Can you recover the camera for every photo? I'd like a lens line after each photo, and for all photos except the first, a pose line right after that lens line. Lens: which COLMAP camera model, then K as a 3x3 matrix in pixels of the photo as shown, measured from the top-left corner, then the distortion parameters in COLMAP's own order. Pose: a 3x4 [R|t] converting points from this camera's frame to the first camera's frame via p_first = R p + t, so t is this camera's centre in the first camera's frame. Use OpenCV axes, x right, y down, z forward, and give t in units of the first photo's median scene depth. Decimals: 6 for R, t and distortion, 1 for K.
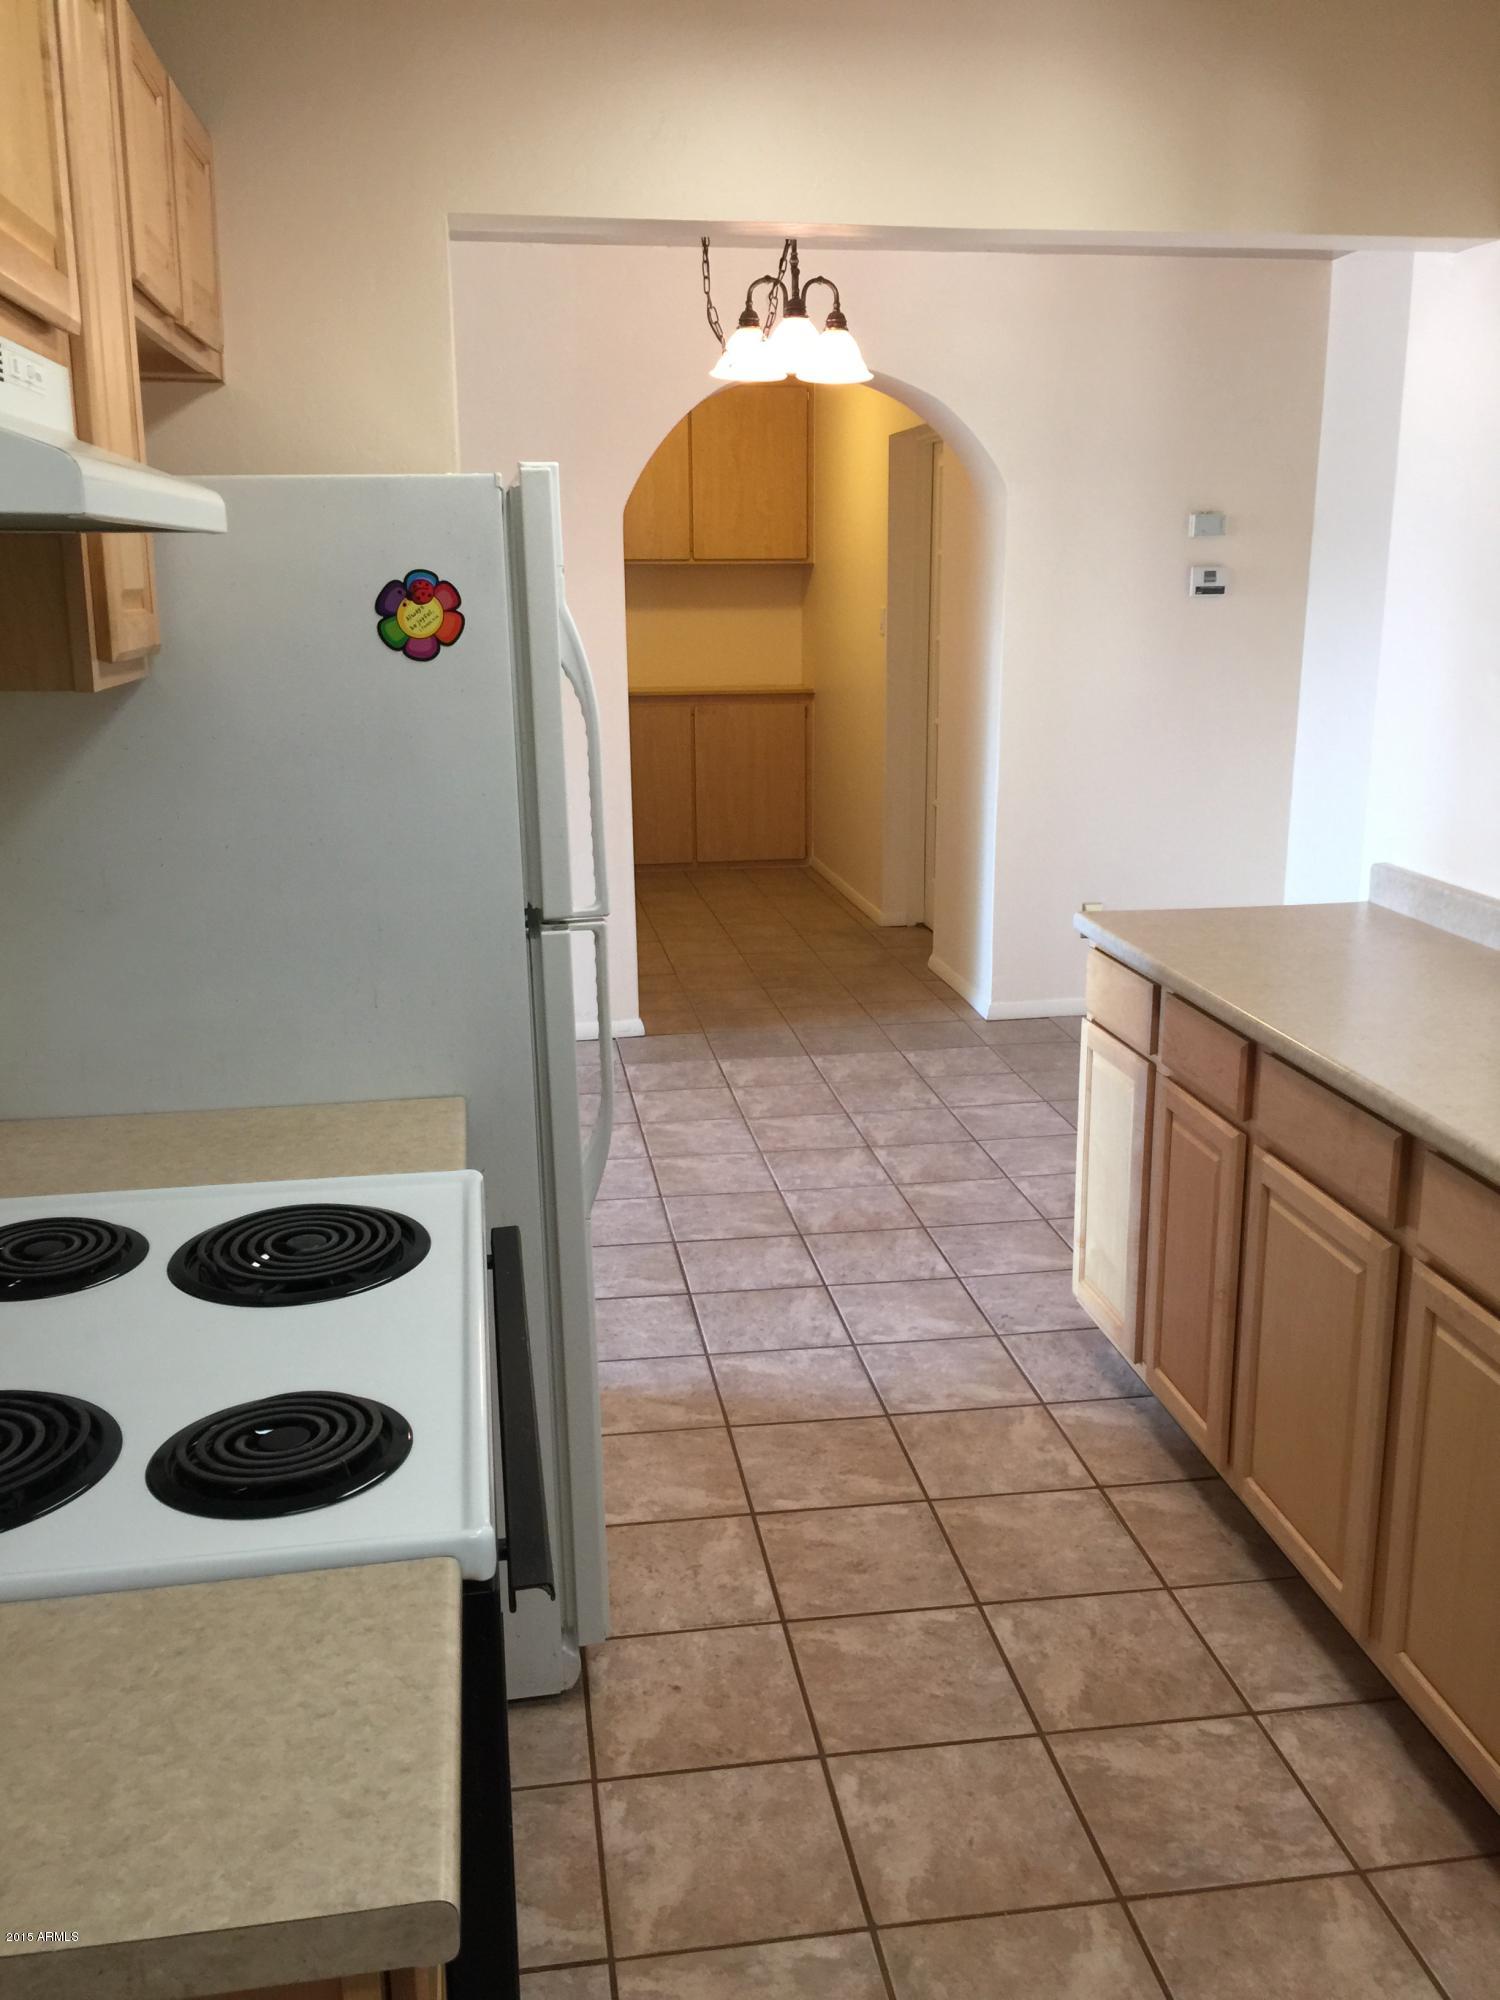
lens RADIAL K [[1721.6, 0, 745.9], [0, 1721.6, 997.9], [0, 0, 1]] dist [0.000950, -0.000119]
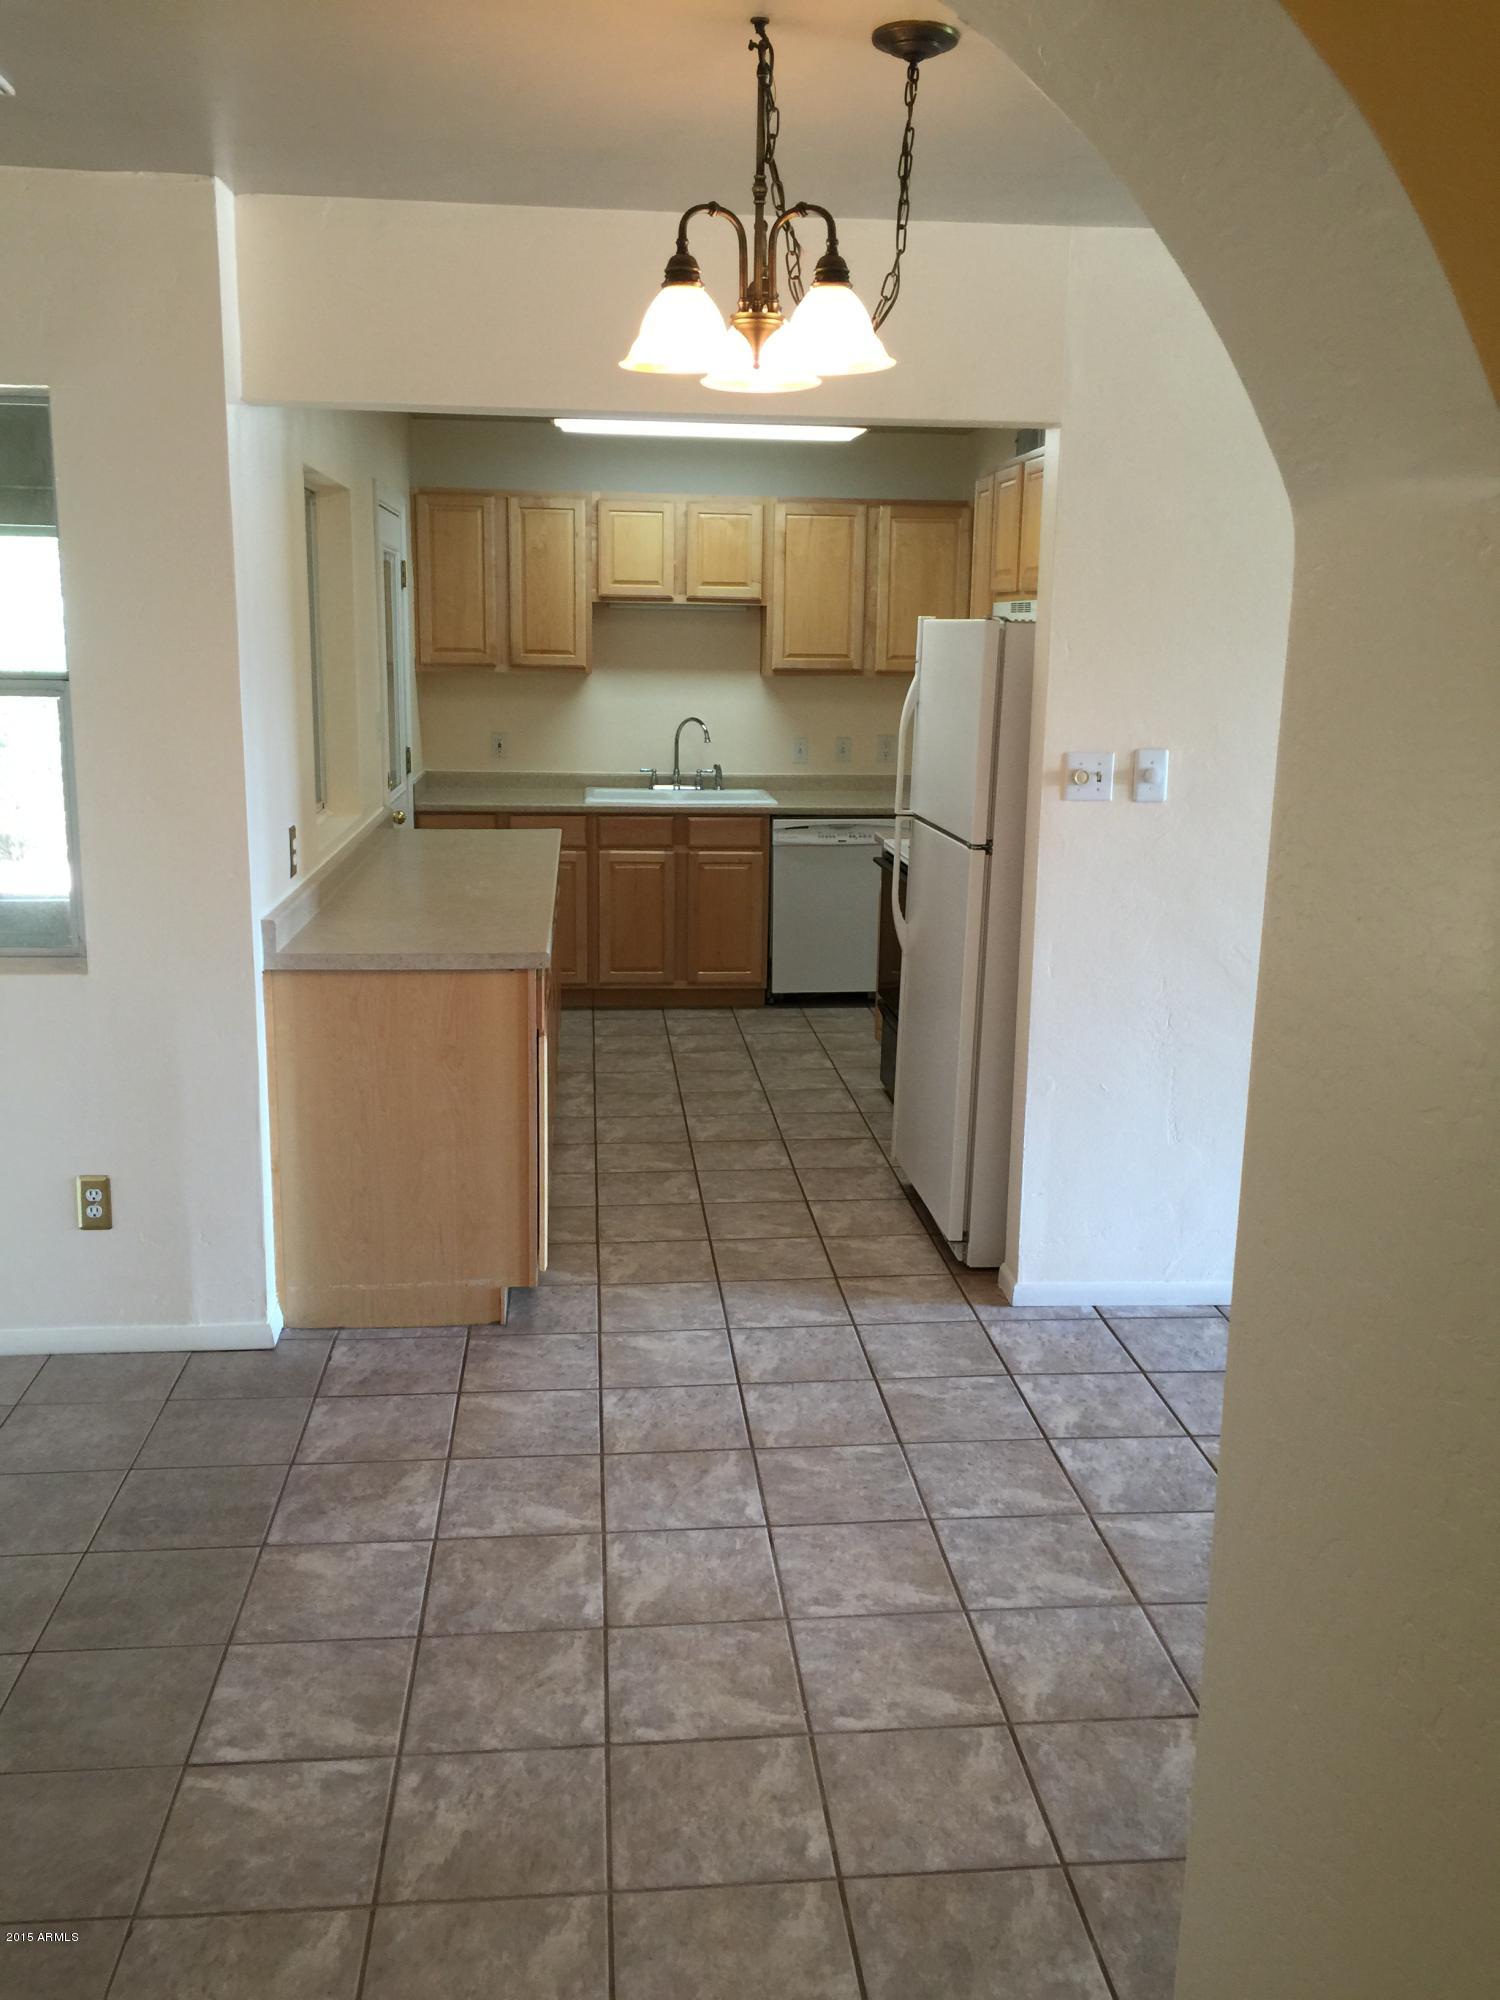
lens RADIAL K [[1721.6, 0, 747.8], [0, 1721.6, 1001.7], [0, 0, 1]] dist [0.000950, -0.000119]
pose [[-0.998334, -0.024706, 0.052141, -0.005340], [0.000659, 0.898750, 0.438461, -0.471064], [-0.057694, 0.437765, -0.897237, 1.812600]]
